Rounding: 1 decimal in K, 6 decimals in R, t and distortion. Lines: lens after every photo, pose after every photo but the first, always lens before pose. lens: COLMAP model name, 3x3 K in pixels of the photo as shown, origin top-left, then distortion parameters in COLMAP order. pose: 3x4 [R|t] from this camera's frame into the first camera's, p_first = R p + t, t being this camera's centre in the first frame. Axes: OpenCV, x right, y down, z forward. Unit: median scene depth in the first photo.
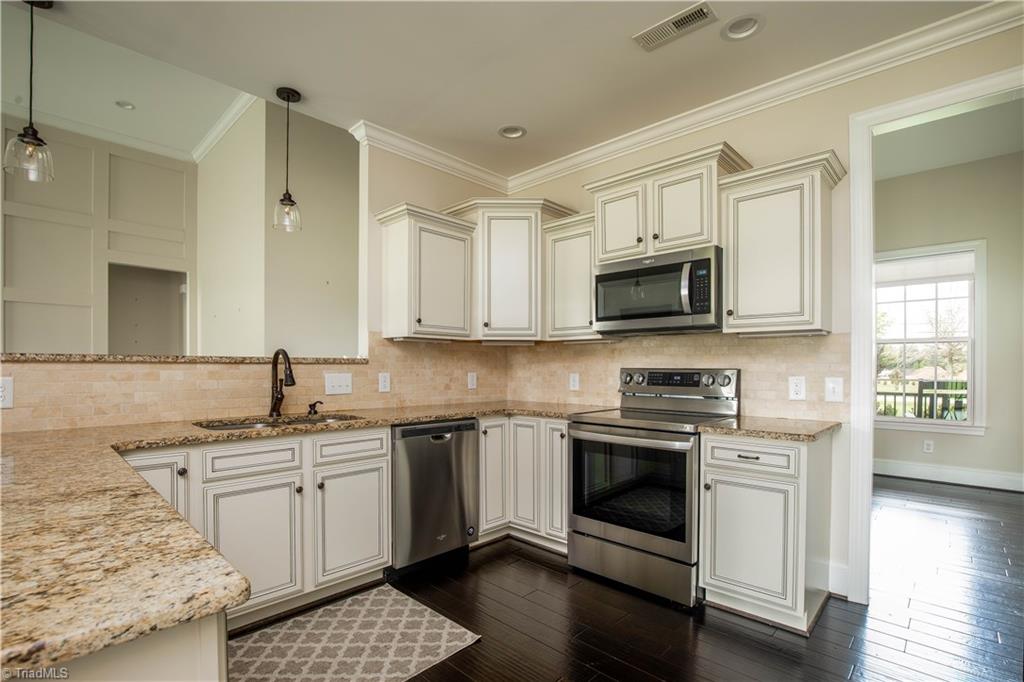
lens RADIAL K [[494.7, 0, 503.3], [0, 494.7, 366.2], [0, 0, 1]] dist [-0.006387, -0.000621]
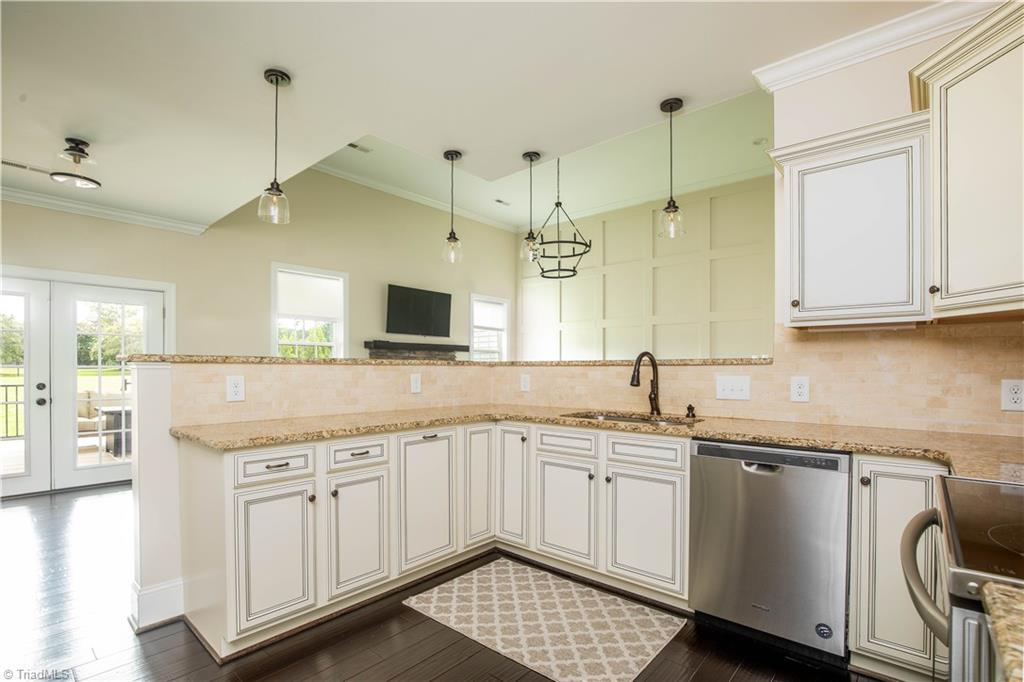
lens RADIAL K [[494.7, 0, 520.1], [0, 494.7, 373.9], [0, 0, 1]] dist [-0.006387, -0.000621]
pose [[0.041408, 0.005521, -0.999127, 0.612655], [-0.000212, 0.999985, 0.005517, 0.007426], [0.999142, -0.000017, 0.041409, 0.680332]]
